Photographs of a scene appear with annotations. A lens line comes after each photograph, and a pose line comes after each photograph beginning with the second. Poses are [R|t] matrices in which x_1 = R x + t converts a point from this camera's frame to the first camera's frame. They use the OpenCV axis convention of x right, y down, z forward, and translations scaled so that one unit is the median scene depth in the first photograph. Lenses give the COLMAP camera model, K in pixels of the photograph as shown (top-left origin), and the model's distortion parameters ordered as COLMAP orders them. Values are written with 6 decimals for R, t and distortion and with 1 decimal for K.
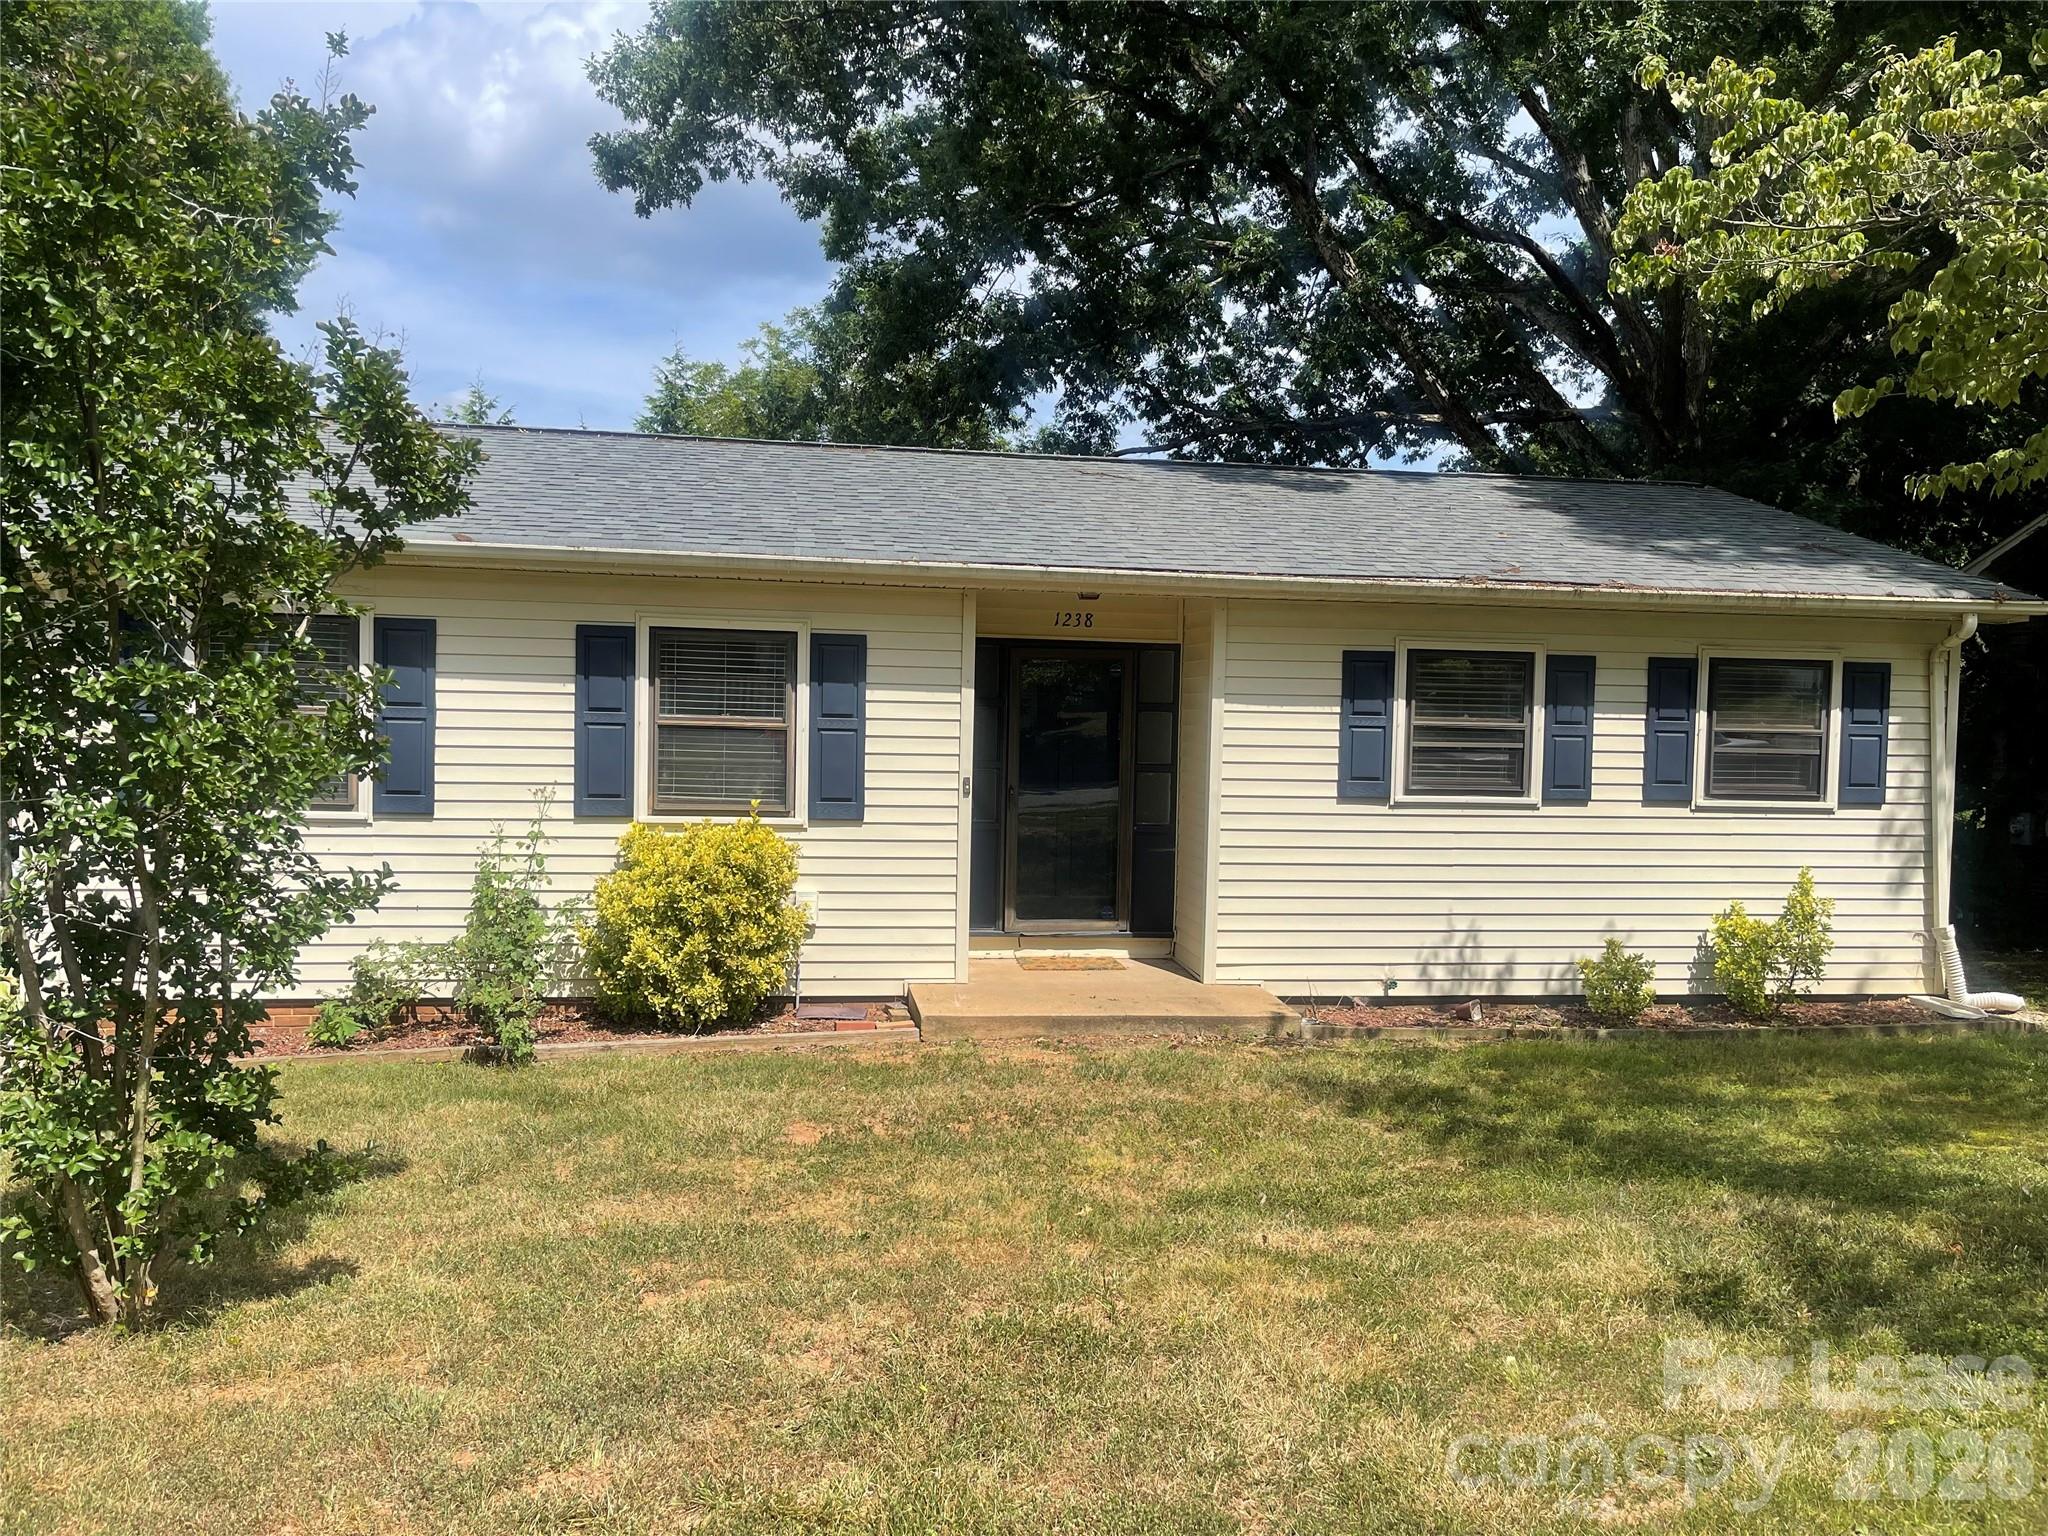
lens RADIAL K [[1542.7, 0, 1034.0], [0, 1542.7, 779.8], [0, 0, 1]] dist [0.070208, -0.091366]
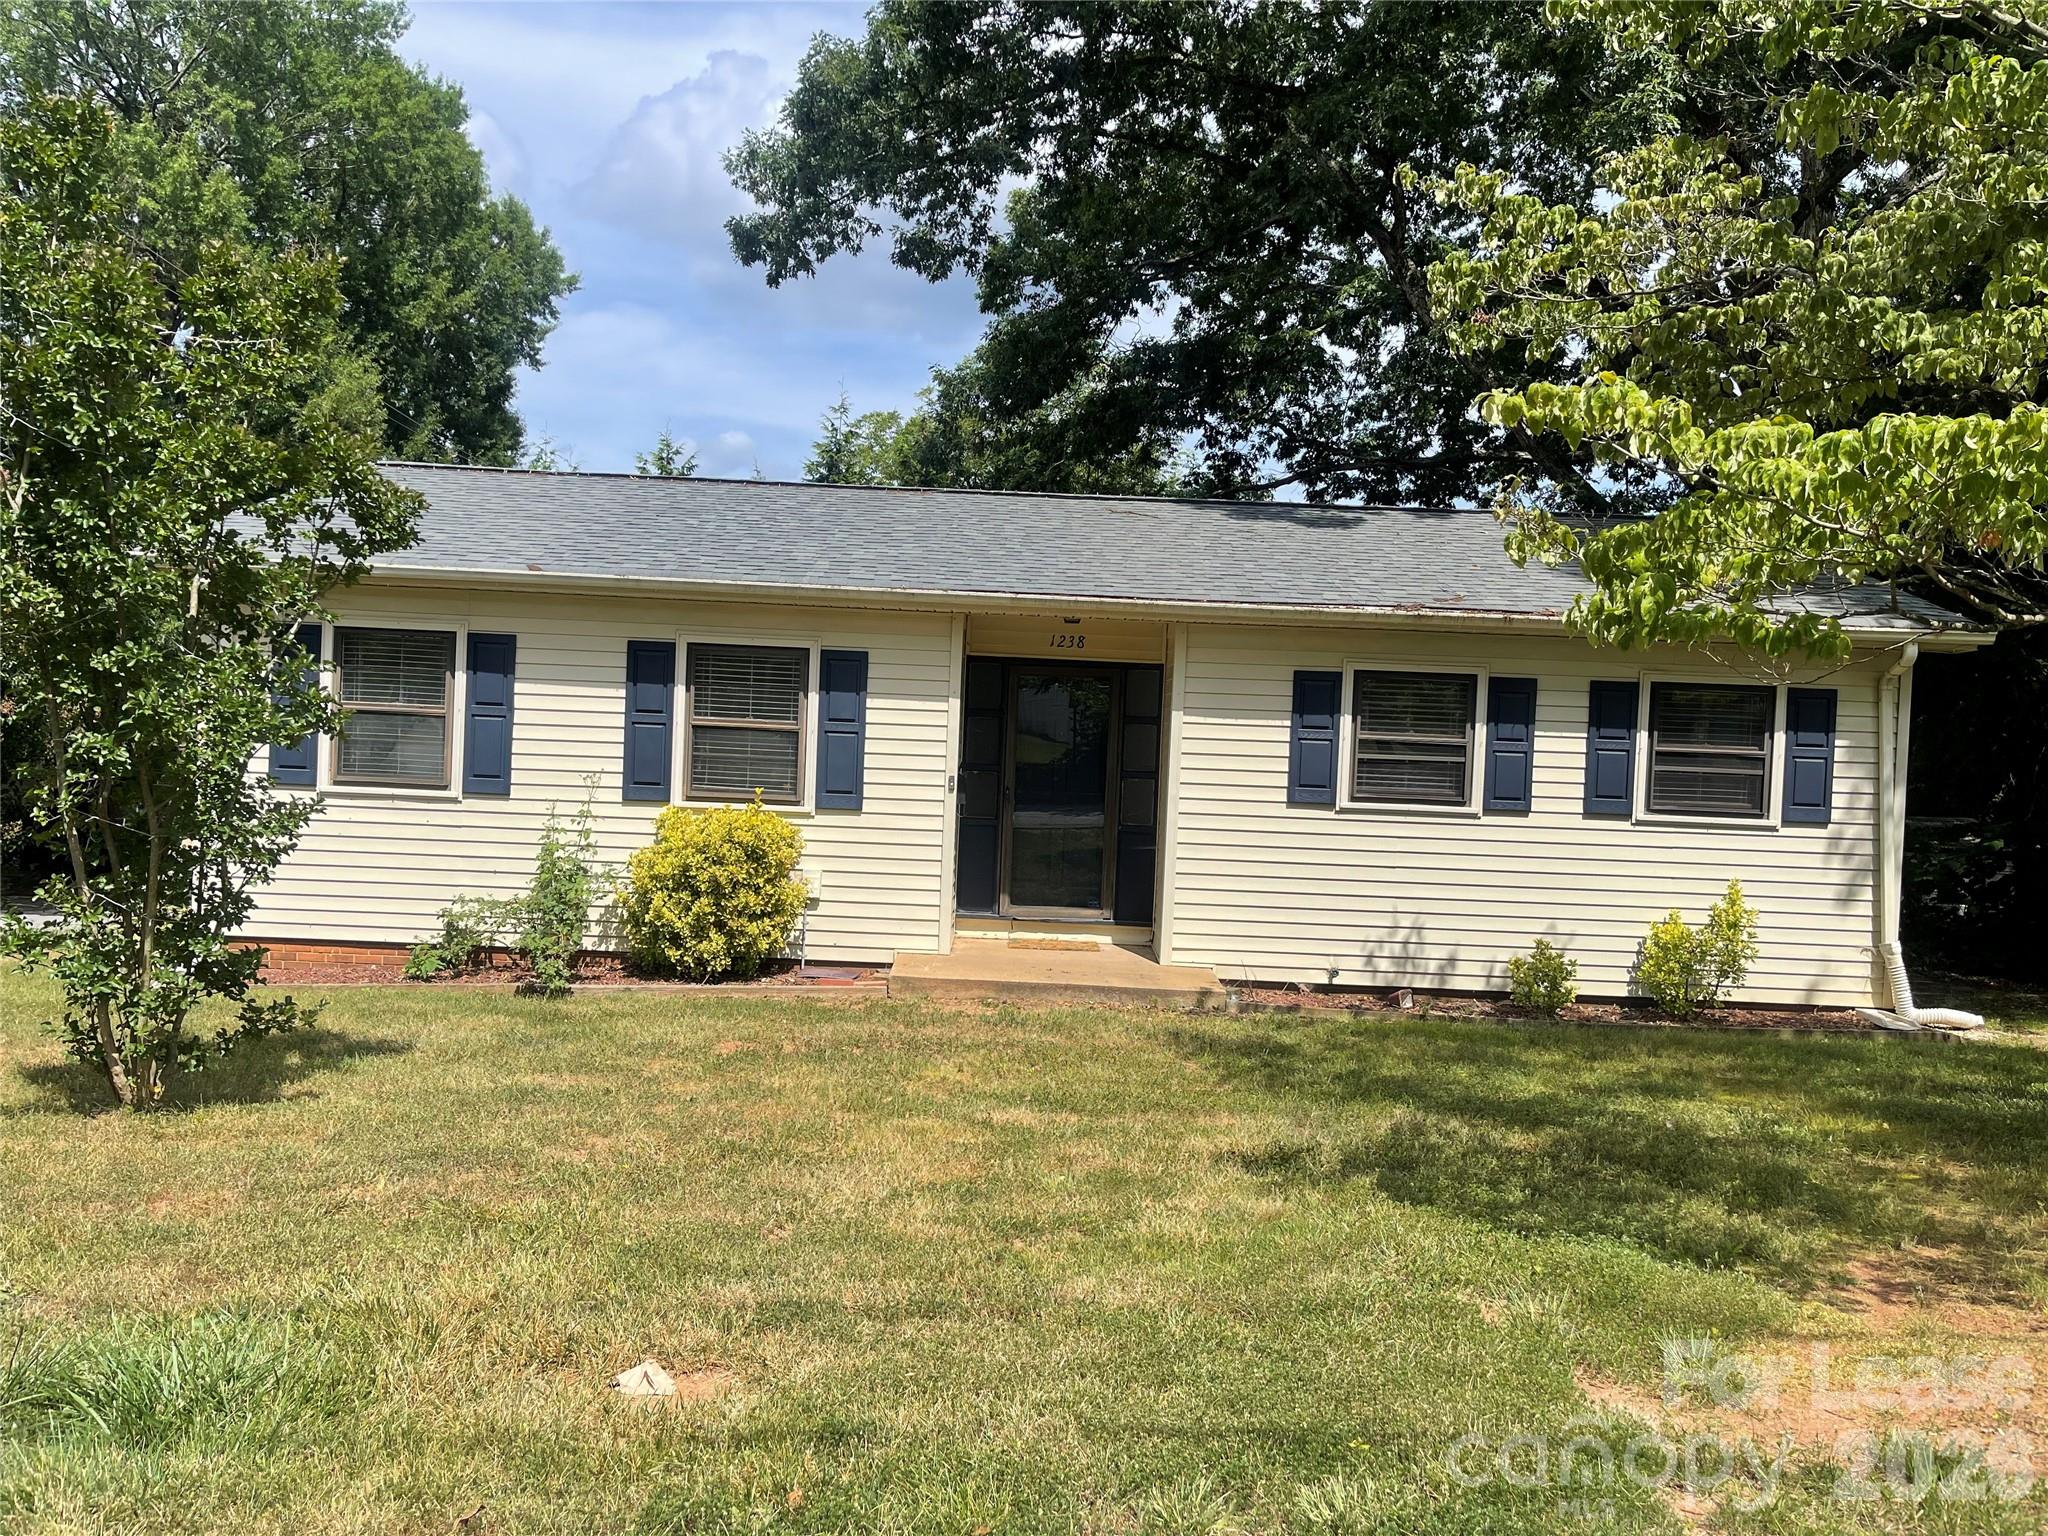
lens RADIAL K [[1542.7, 0, 1034.0], [0, 1542.7, 779.8], [0, 0, 1]] dist [0.070208, -0.091366]
pose [[0.988450, 0.022101, -0.149927, 0.181933], [-0.025425, 0.999471, -0.020294, 0.022341], [0.149399, 0.023872, 0.988489, -0.125399]]
